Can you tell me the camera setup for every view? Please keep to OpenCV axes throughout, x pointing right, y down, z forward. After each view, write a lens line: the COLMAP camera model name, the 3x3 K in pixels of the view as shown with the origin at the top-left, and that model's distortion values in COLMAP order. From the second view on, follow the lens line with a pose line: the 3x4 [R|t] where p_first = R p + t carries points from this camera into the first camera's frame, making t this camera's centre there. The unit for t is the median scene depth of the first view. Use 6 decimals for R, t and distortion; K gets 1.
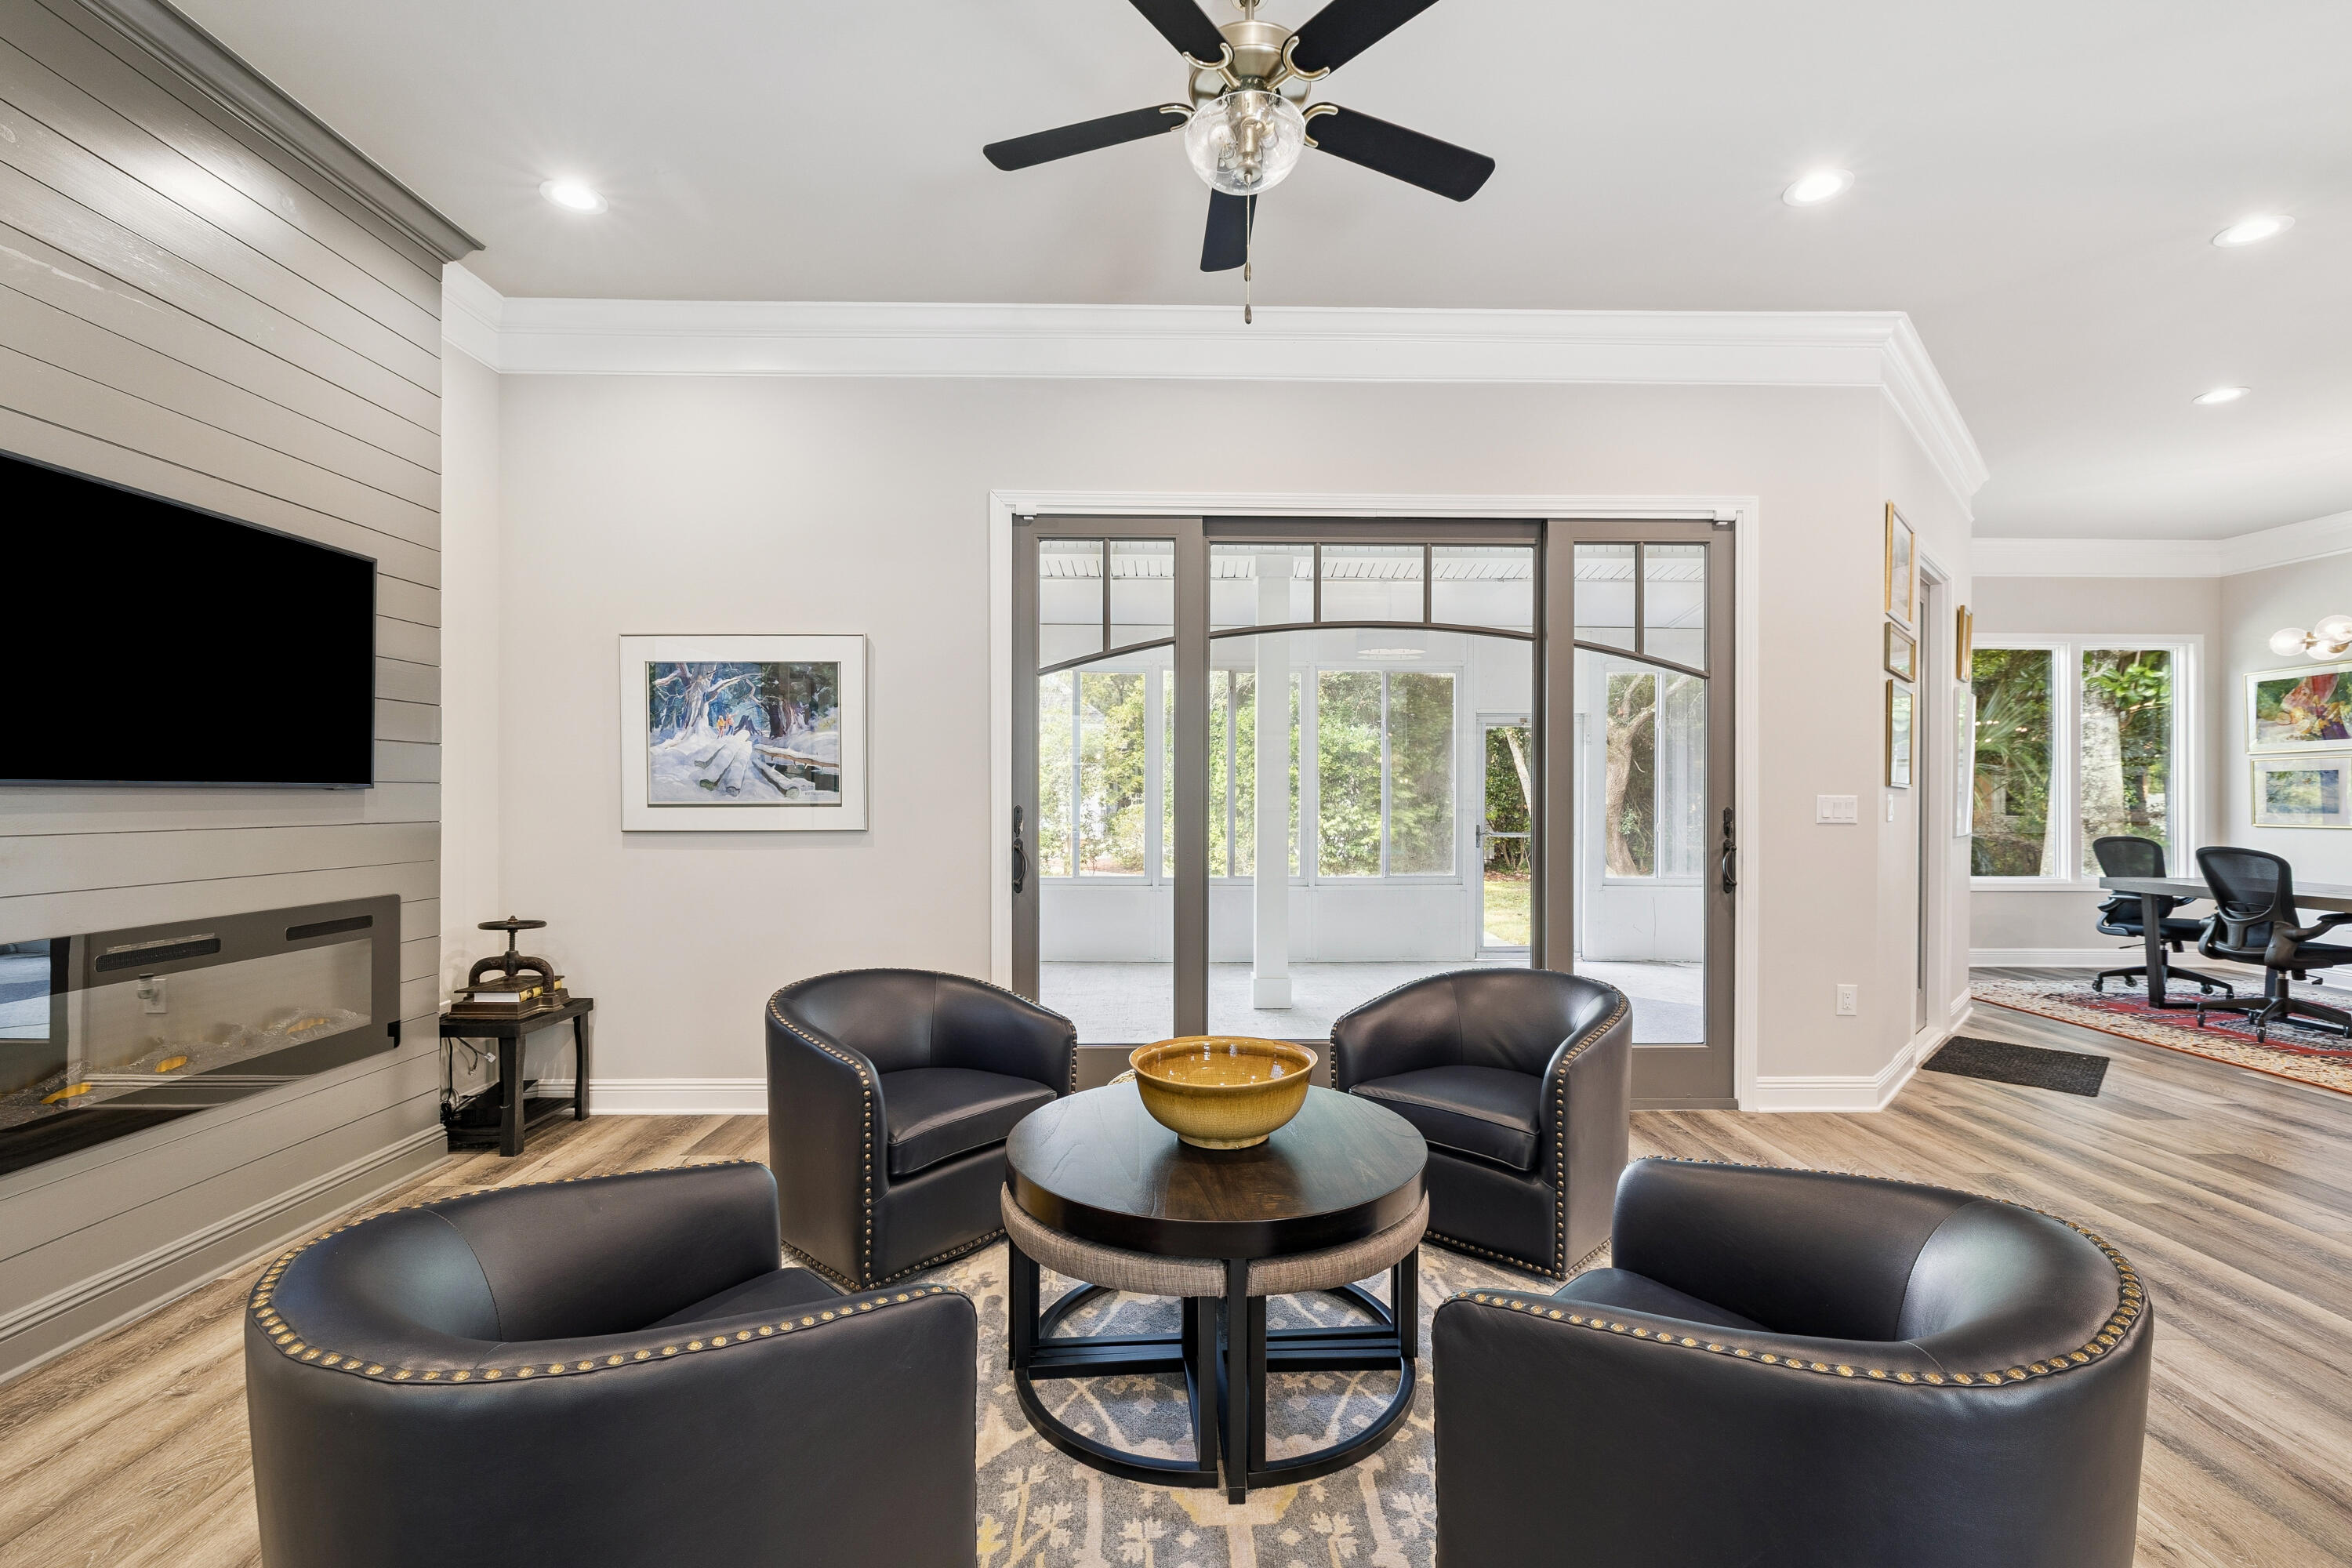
lens RADIAL K [[1000.9, 0, 1184.3], [0, 1000.9, 794.6], [0, 0, 1]] dist [-0.001937, 0.000403]
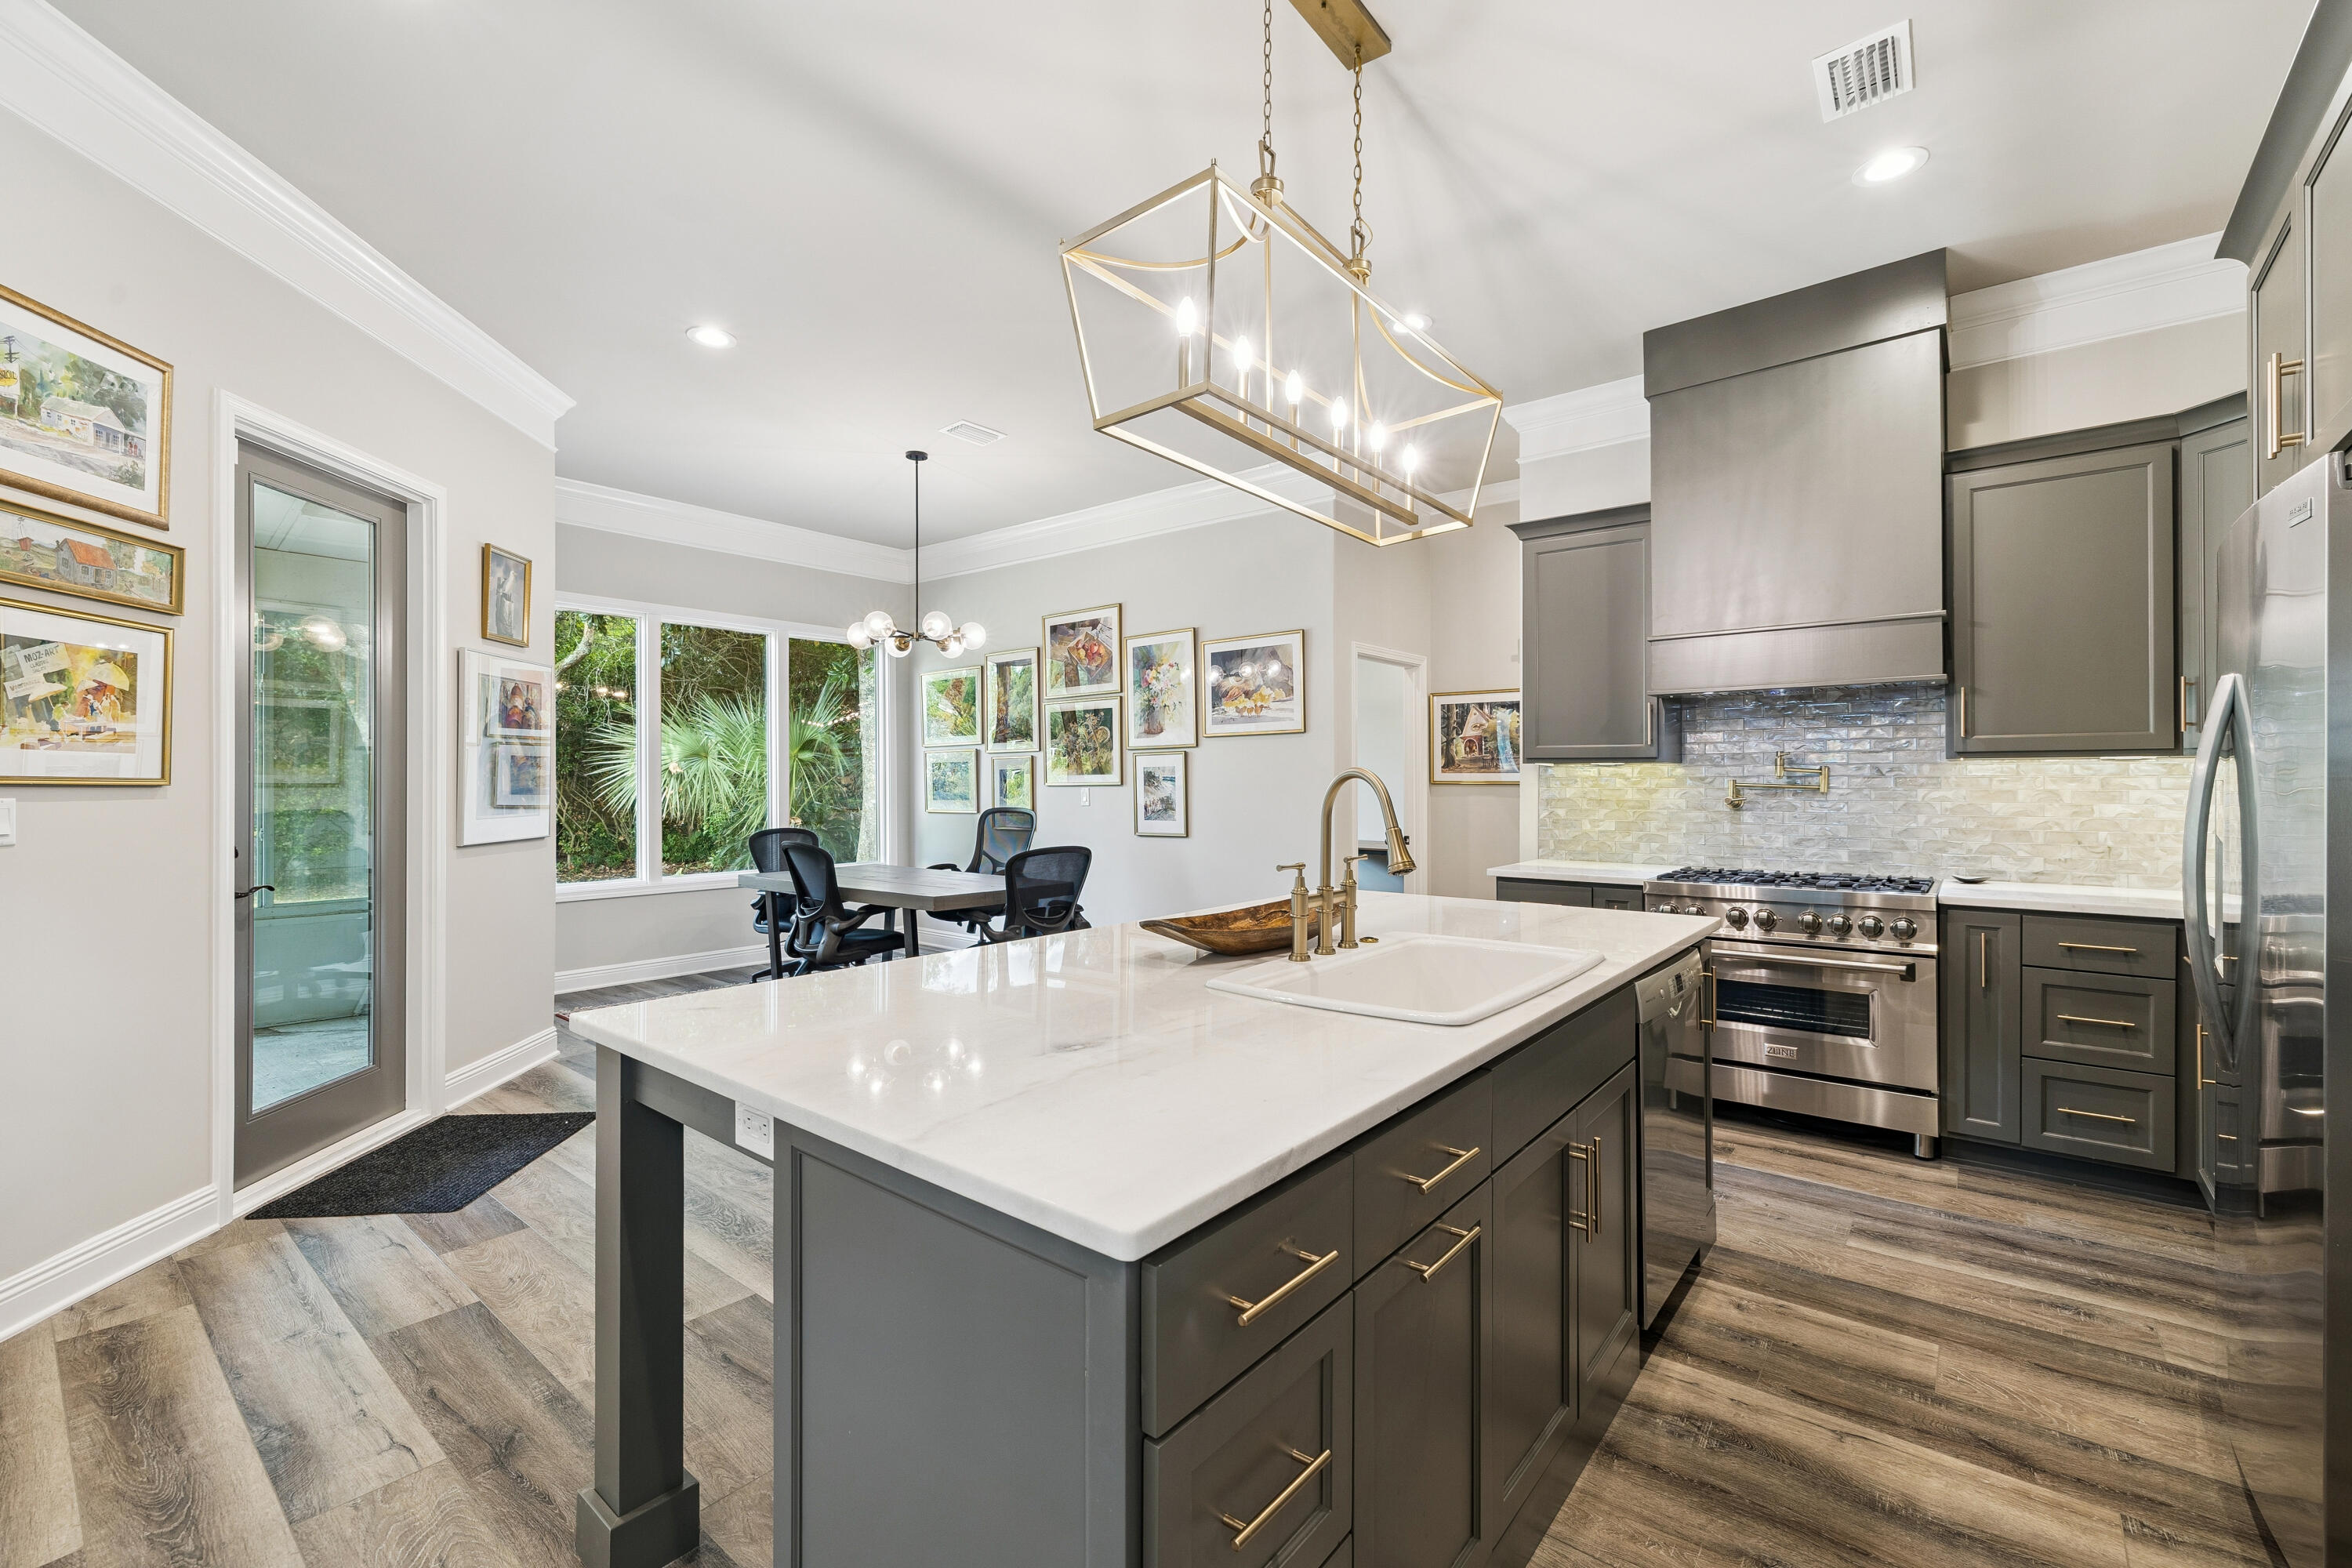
lens RADIAL K [[1000.9, 0, 1173.3], [0, 1000.9, 777.8], [0, 0, 1]] dist [-0.001937, 0.000403]
pose [[0.644377, -0.002081, 0.764705, 0.736388], [0.001416, 0.999998, 0.001529, -0.013425], [-0.764706, 0.000098, 0.644379, 0.143455]]
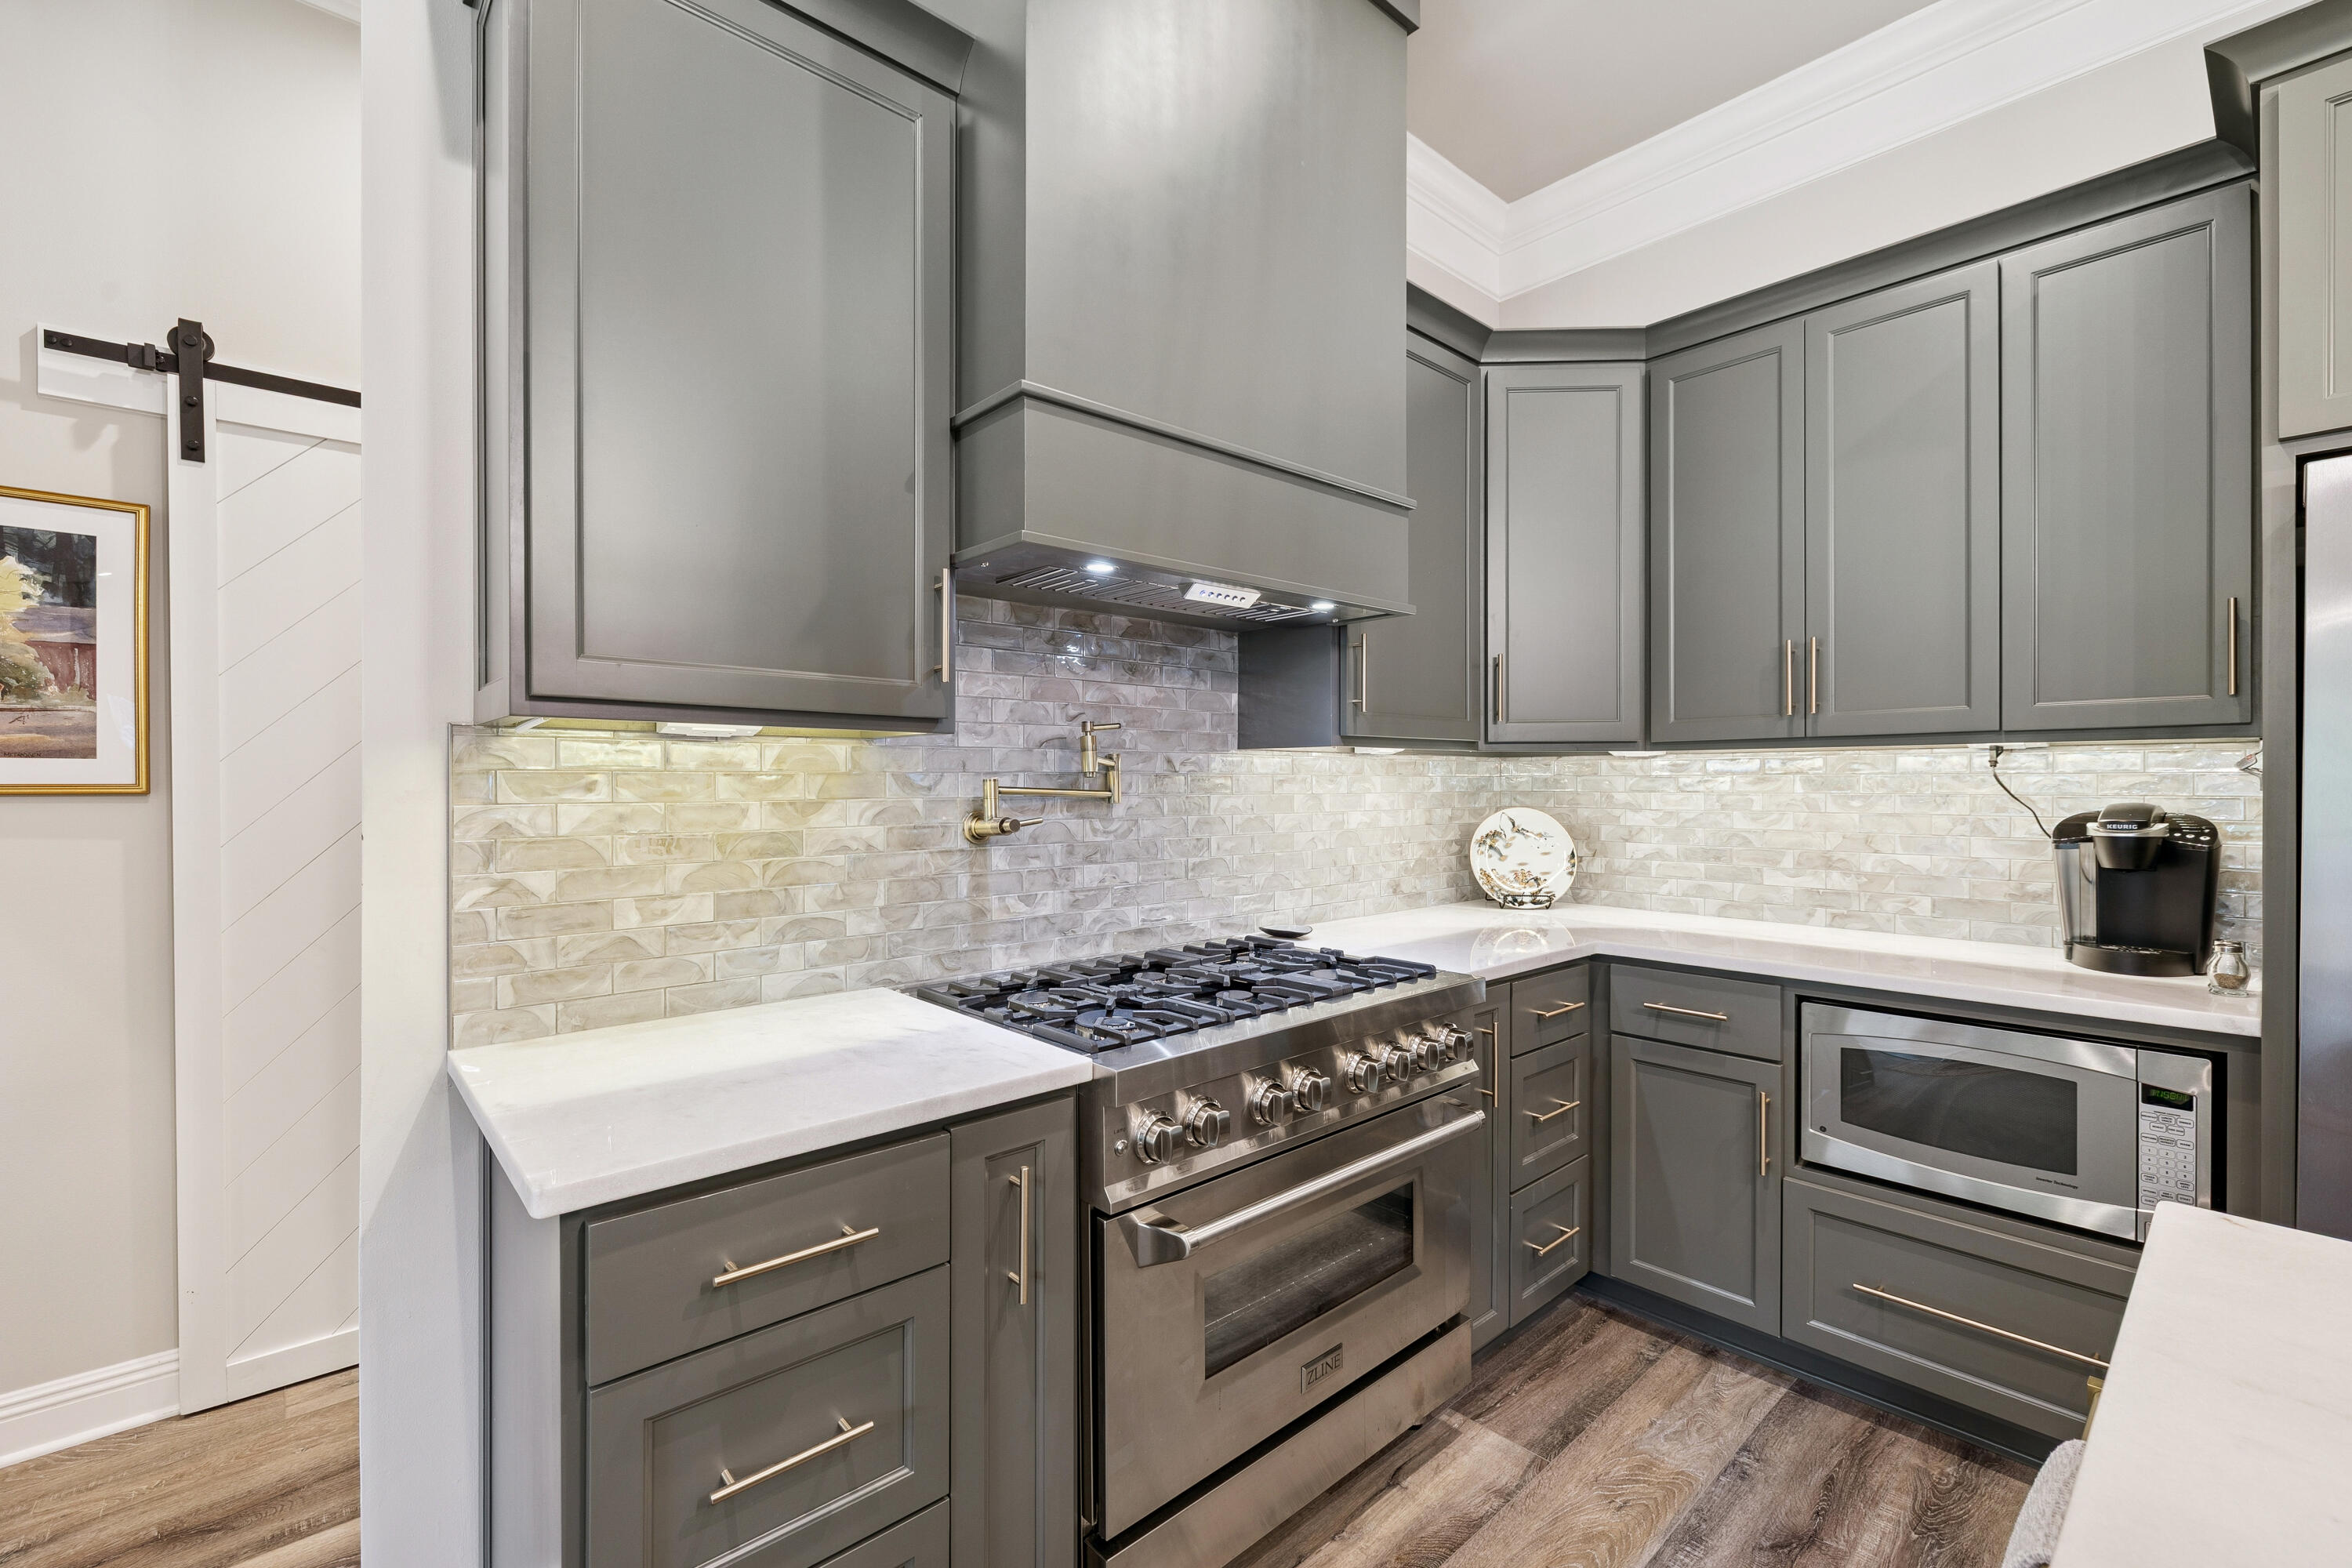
lens RADIAL K [[1000.9, 0, 1201.0], [0, 1000.9, 785.5], [0, 0, 1]] dist [-0.001937, 0.000403]
pose [[-0.666882, -0.006664, 0.745133, 1.507190], [-0.004012, 0.999978, 0.005353, -0.008677], [-0.745152, 0.000580, -0.666894, 0.623004]]
